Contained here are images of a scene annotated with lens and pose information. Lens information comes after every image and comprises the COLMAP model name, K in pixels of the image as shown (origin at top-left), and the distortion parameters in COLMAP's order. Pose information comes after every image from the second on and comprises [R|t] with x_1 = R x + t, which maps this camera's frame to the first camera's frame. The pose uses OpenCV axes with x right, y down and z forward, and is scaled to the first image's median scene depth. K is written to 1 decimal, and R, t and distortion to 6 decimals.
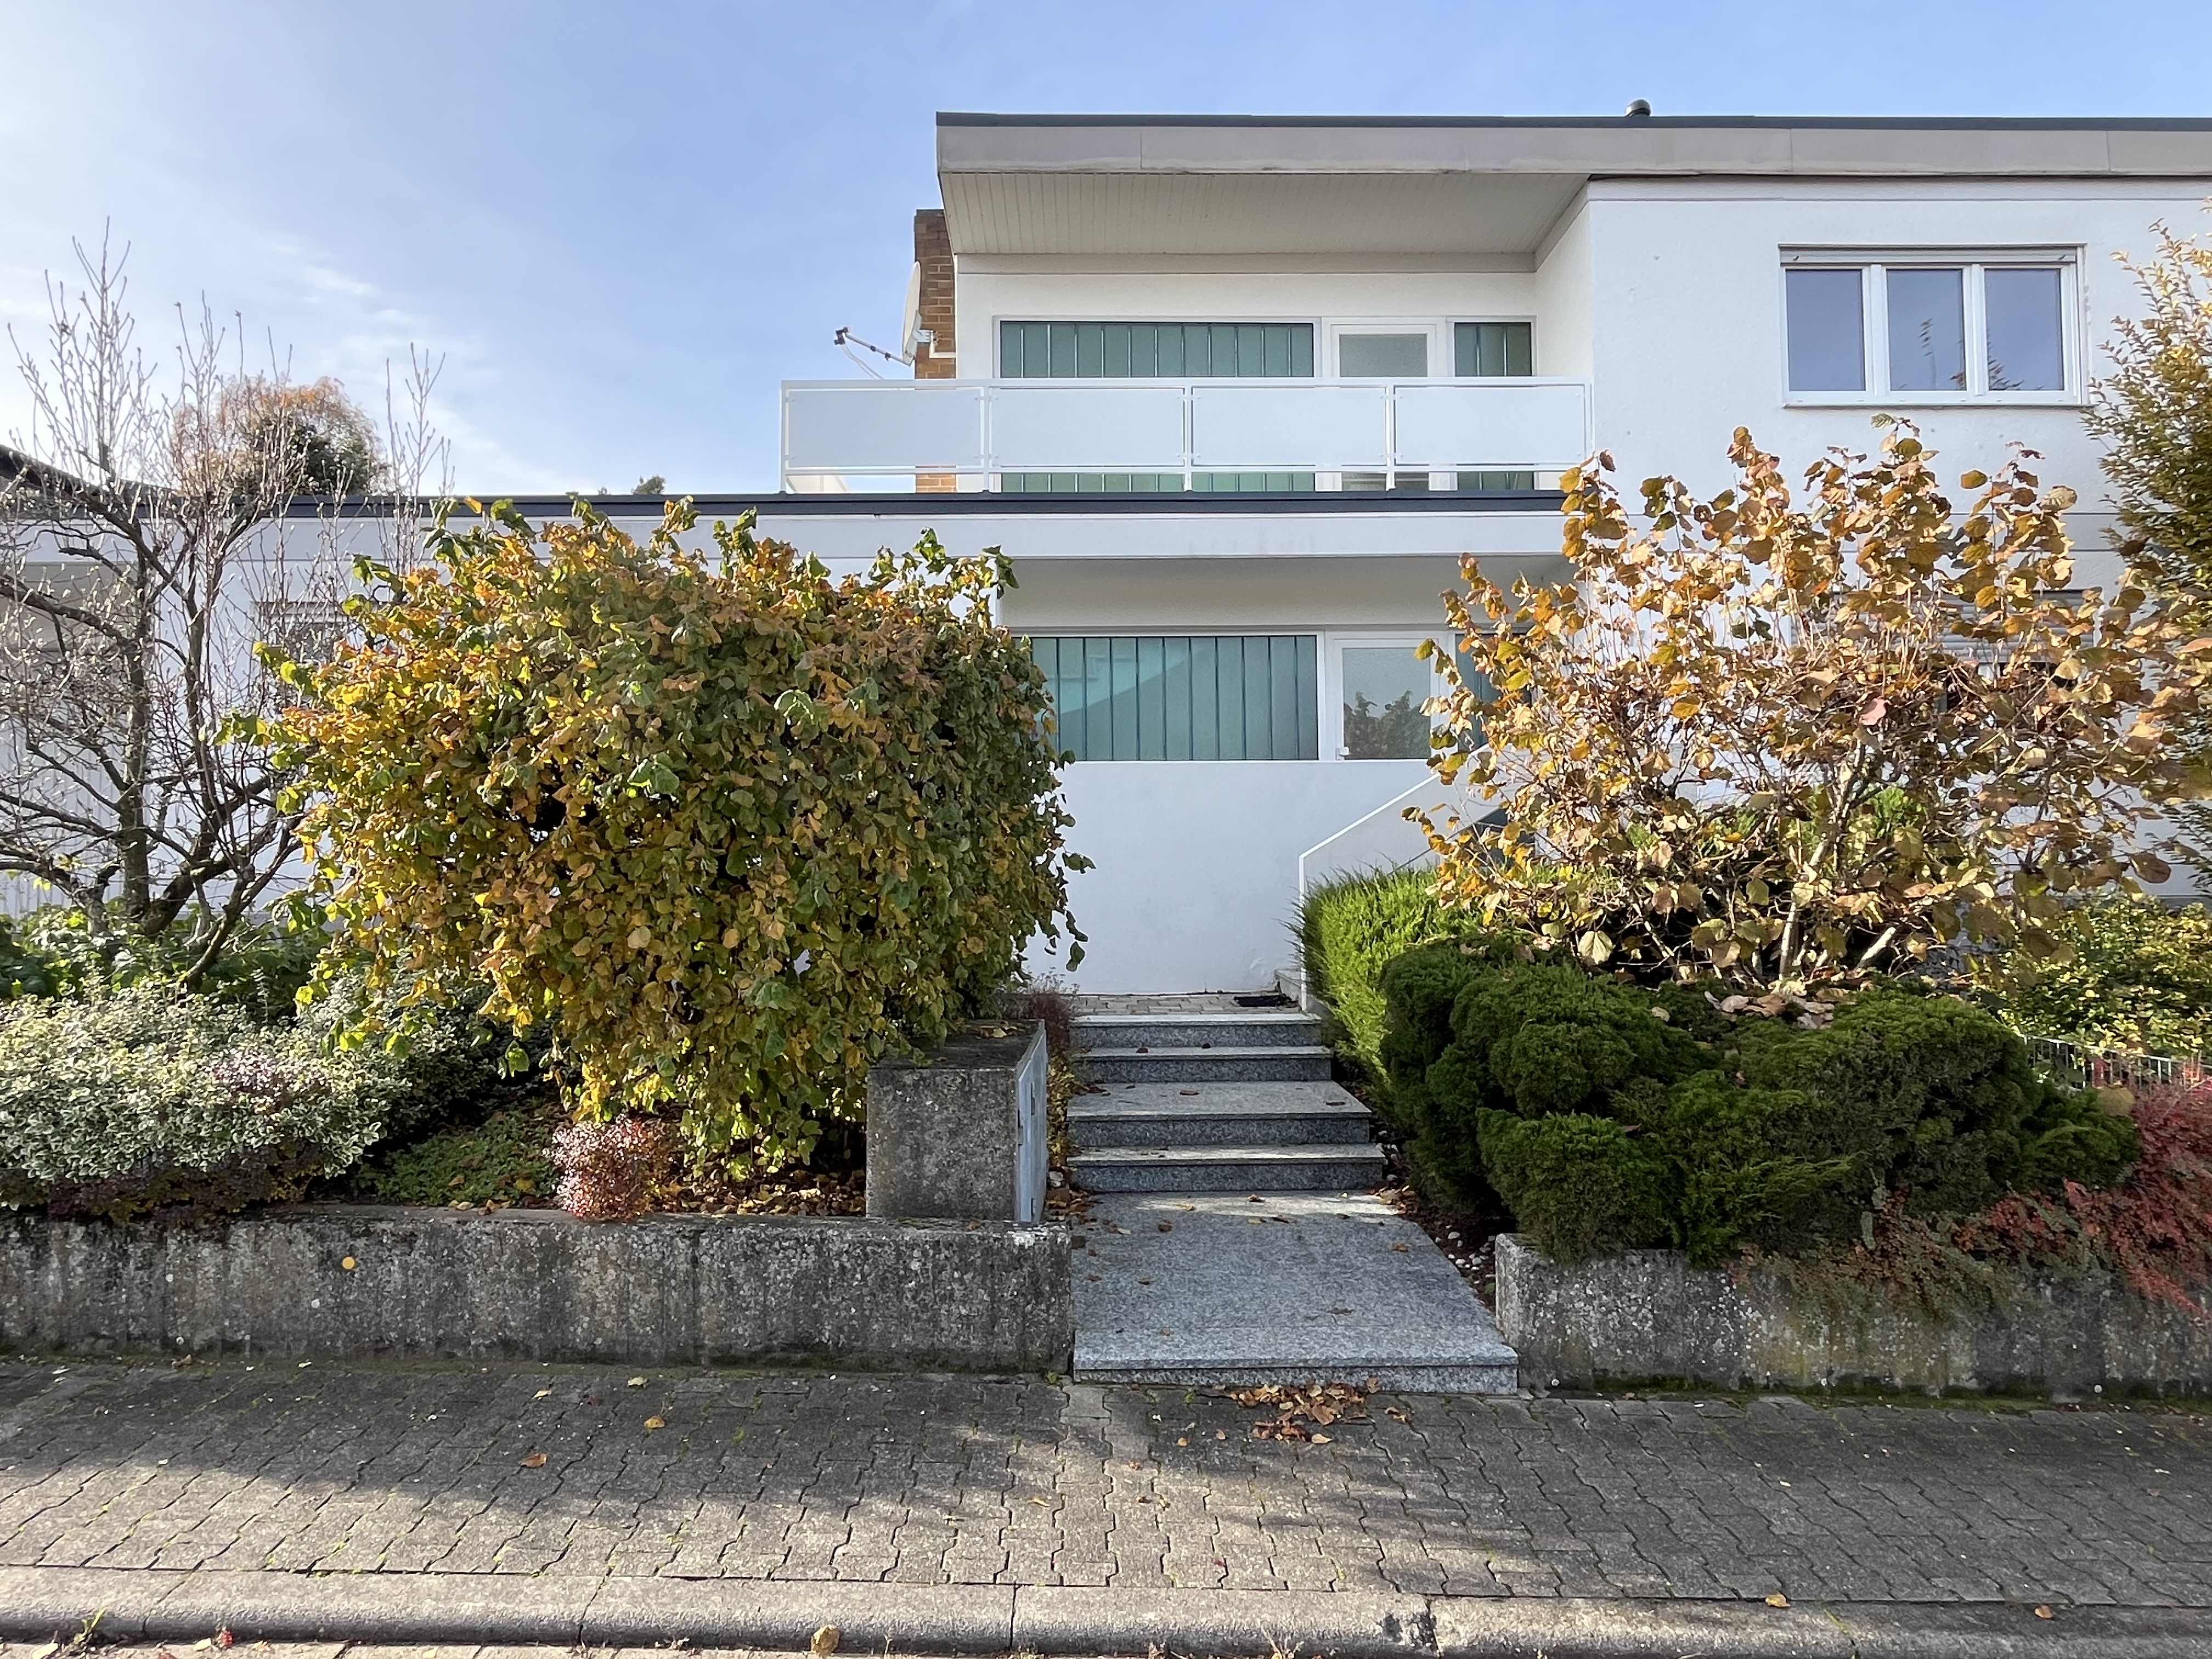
lens RADIAL K [[1281.9, 0, 1101.3], [0, 1281.9, 826.2], [0, 0, 1]] dist [0.002764, -0.004007]
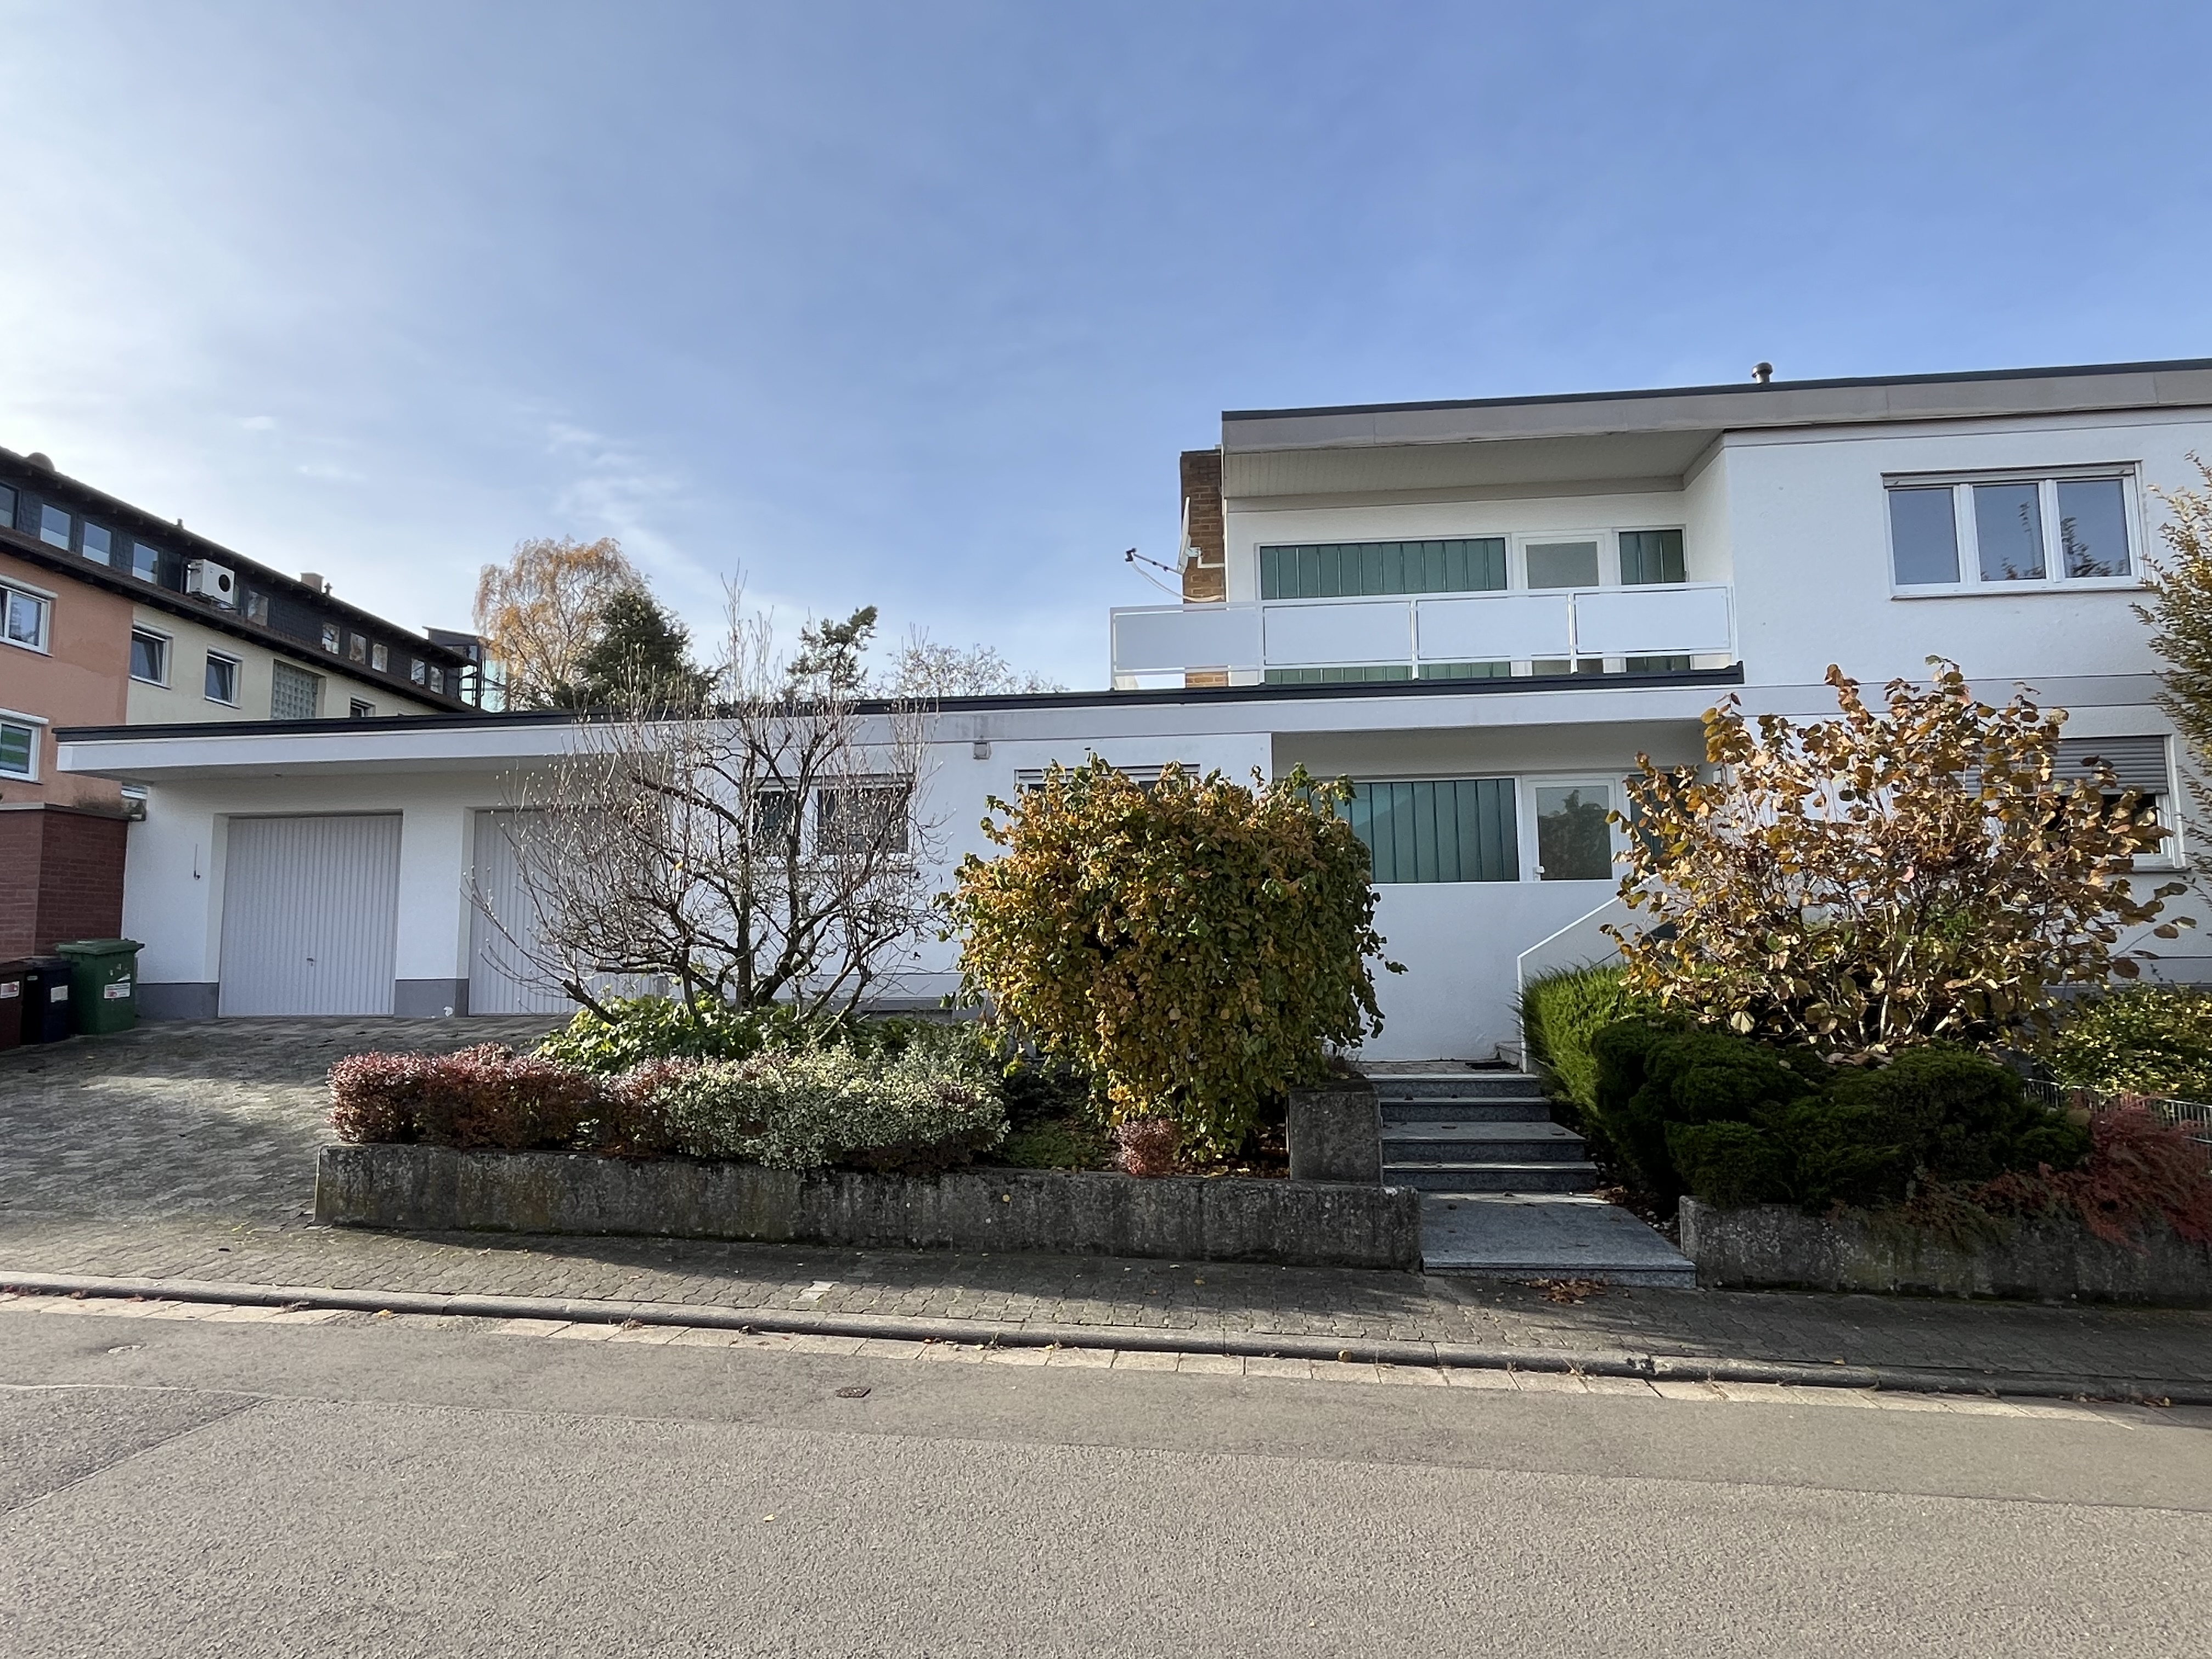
lens RADIAL K [[1281.9, 0, 1101.3], [0, 1281.9, 826.2], [0, 0, 1]] dist [0.002764, -0.004007]
pose [[0.993213, -0.017322, -0.115009, -0.229036], [0.009695, 0.997736, -0.066555, -0.051800], [0.115901, 0.064988, 0.991132, -0.741409]]
